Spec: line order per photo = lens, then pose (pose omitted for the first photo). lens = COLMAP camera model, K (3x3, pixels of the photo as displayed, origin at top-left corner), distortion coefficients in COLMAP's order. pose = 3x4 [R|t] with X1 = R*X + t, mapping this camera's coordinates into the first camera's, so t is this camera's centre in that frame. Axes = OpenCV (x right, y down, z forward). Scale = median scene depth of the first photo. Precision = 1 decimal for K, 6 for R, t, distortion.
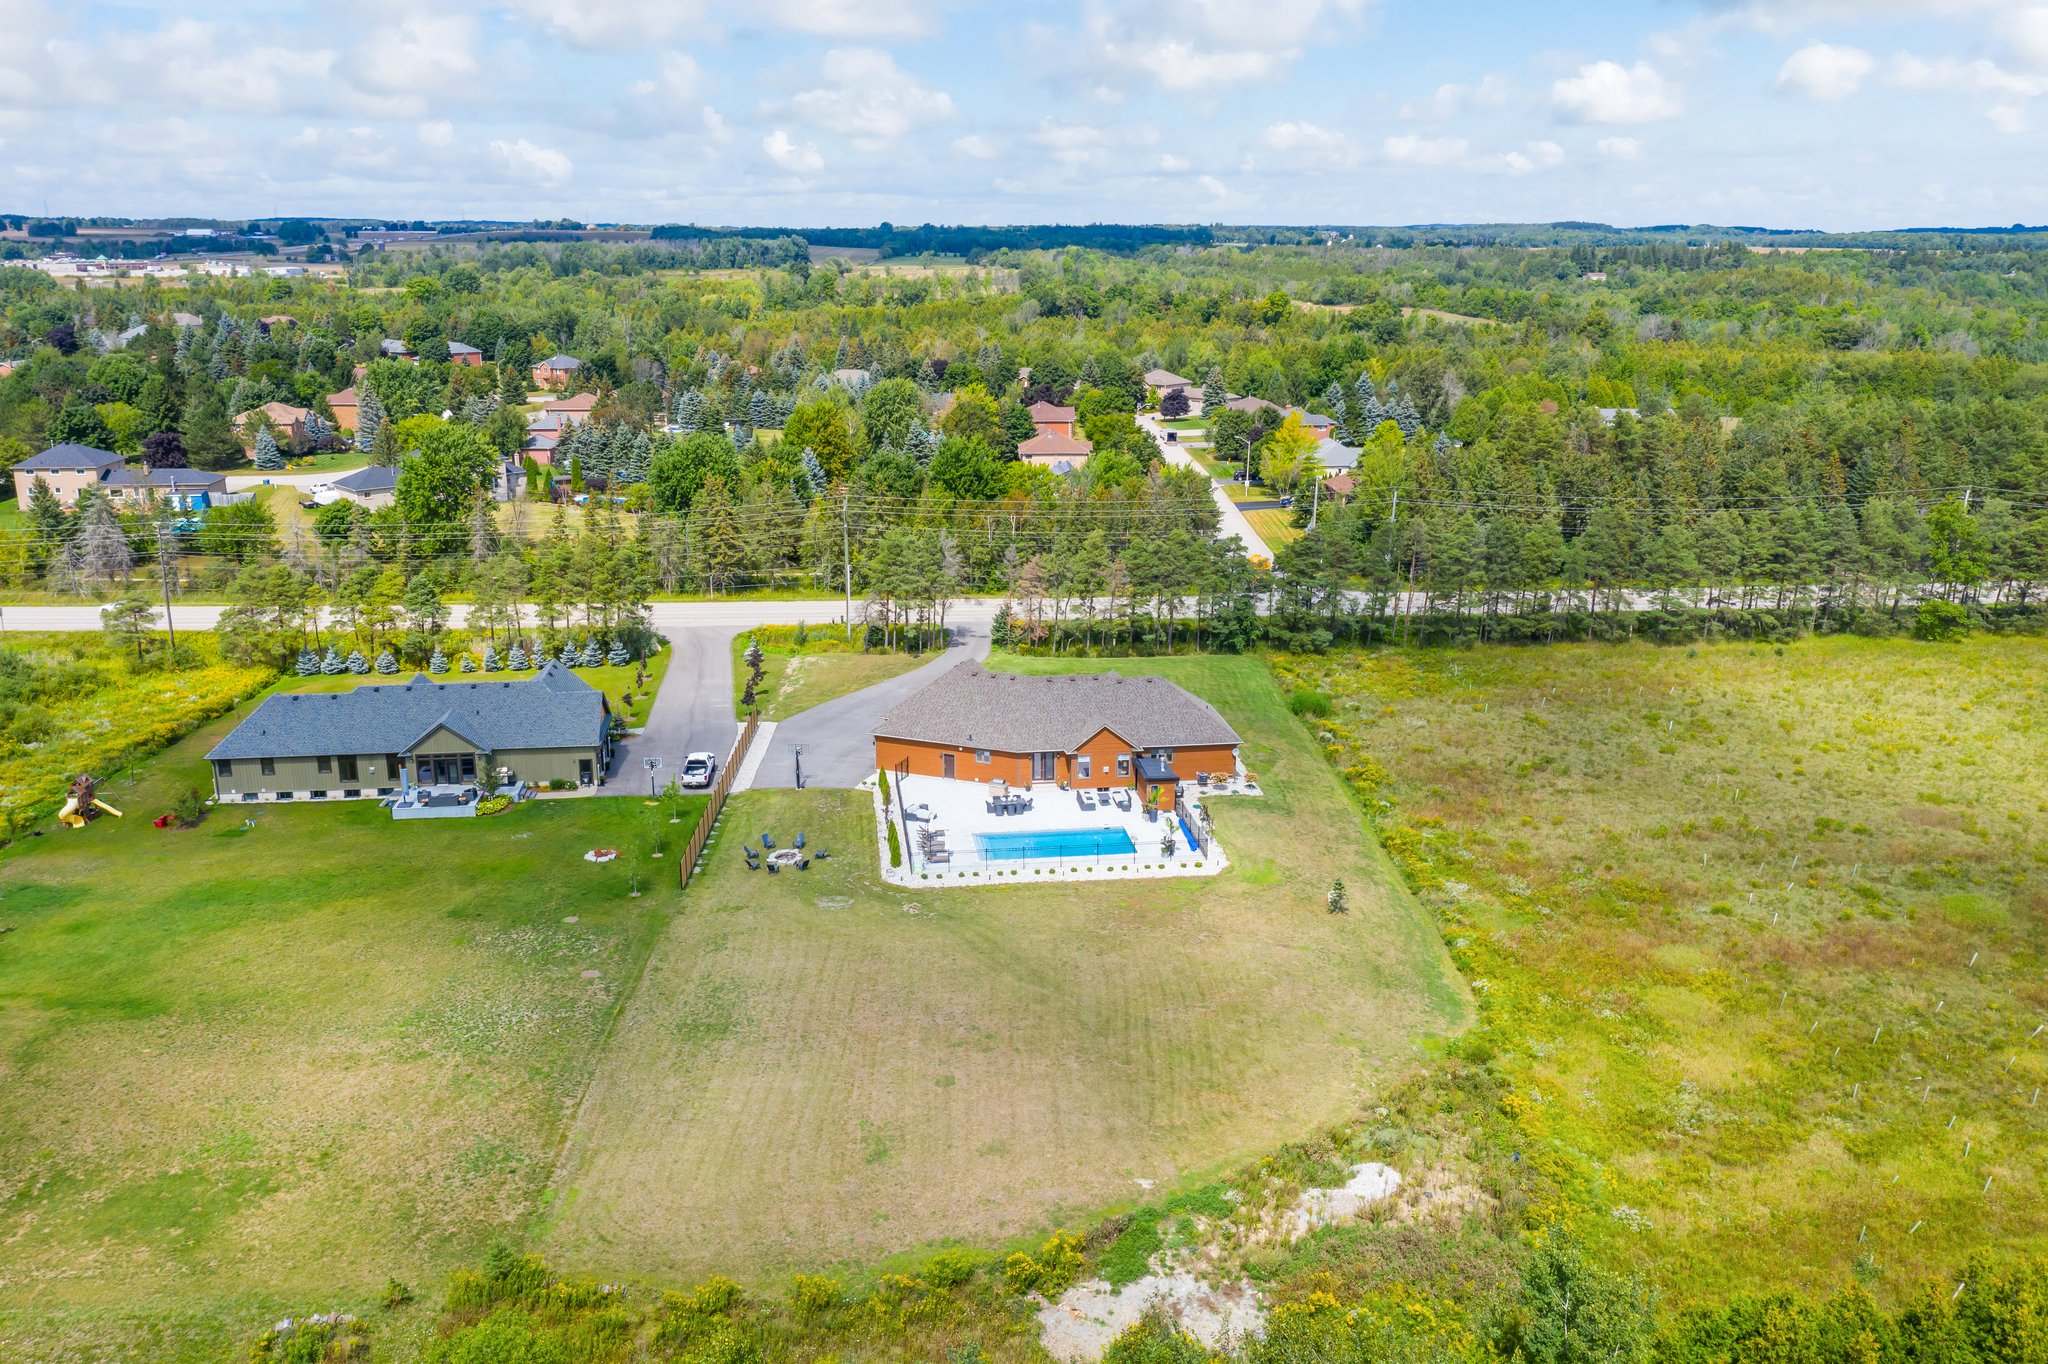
lens RADIAL K [[1720.1, 0, 1024.0], [0, 1720.1, 682.0], [0, 0, 1]] dist [-0.038582, -0.004269]
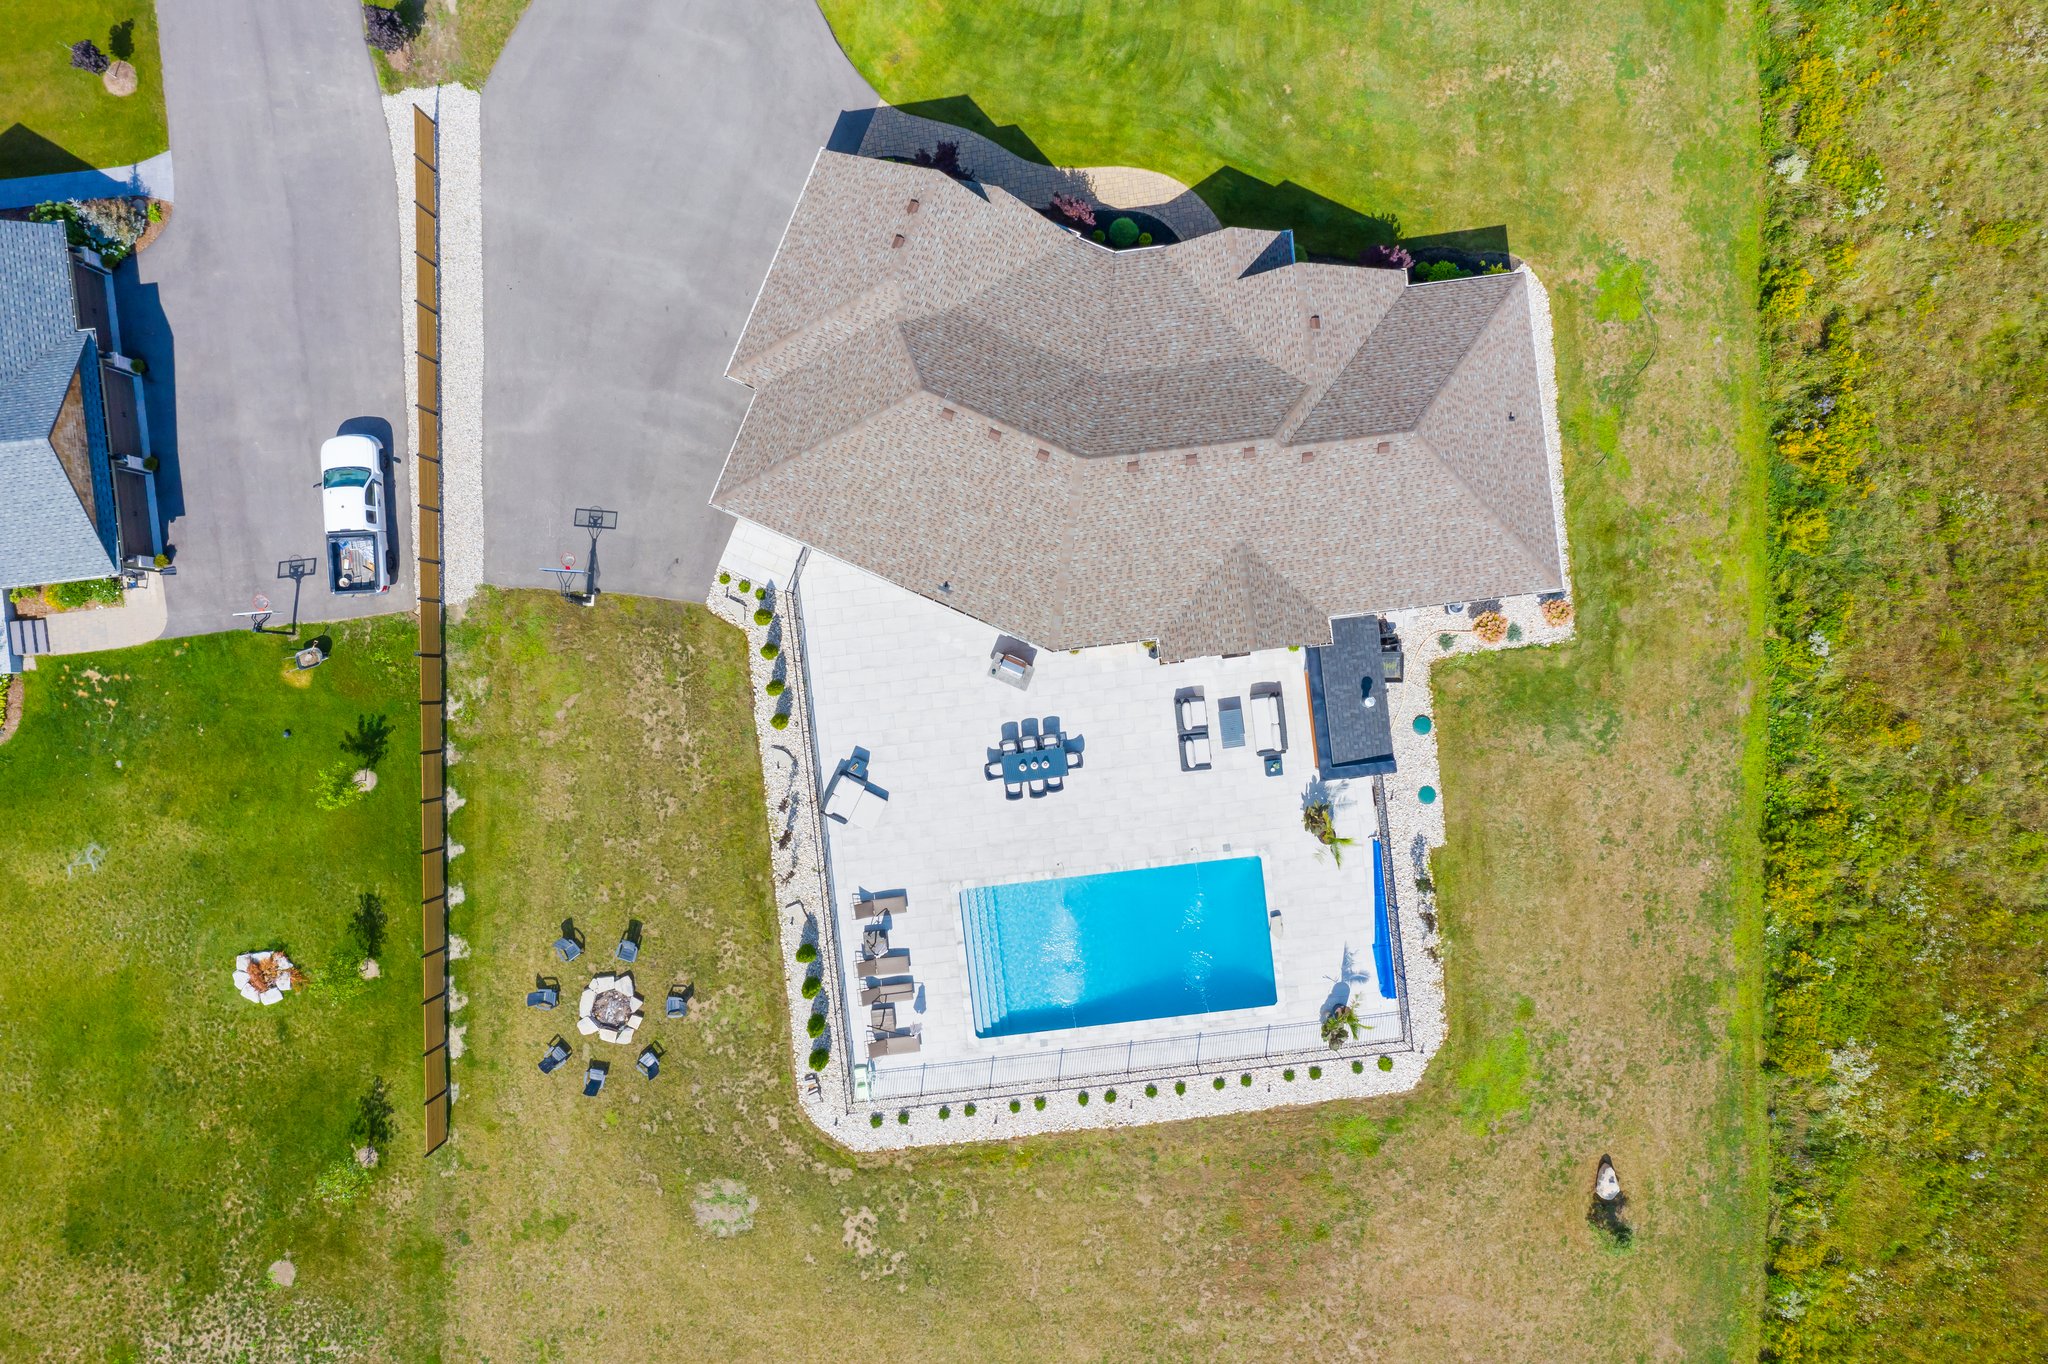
lens RADIAL K [[1643.9, 0, 1024.0], [0, 1643.9, 682.0], [0, 0, 1]] dist [-0.016701, 0.008520]
pose [[0.999890, 0.013800, -0.005504, -0.008873], [0.001843, 0.252389, 0.967624, -0.381642], [0.014743, -0.967527, 0.252336, 0.898275]]
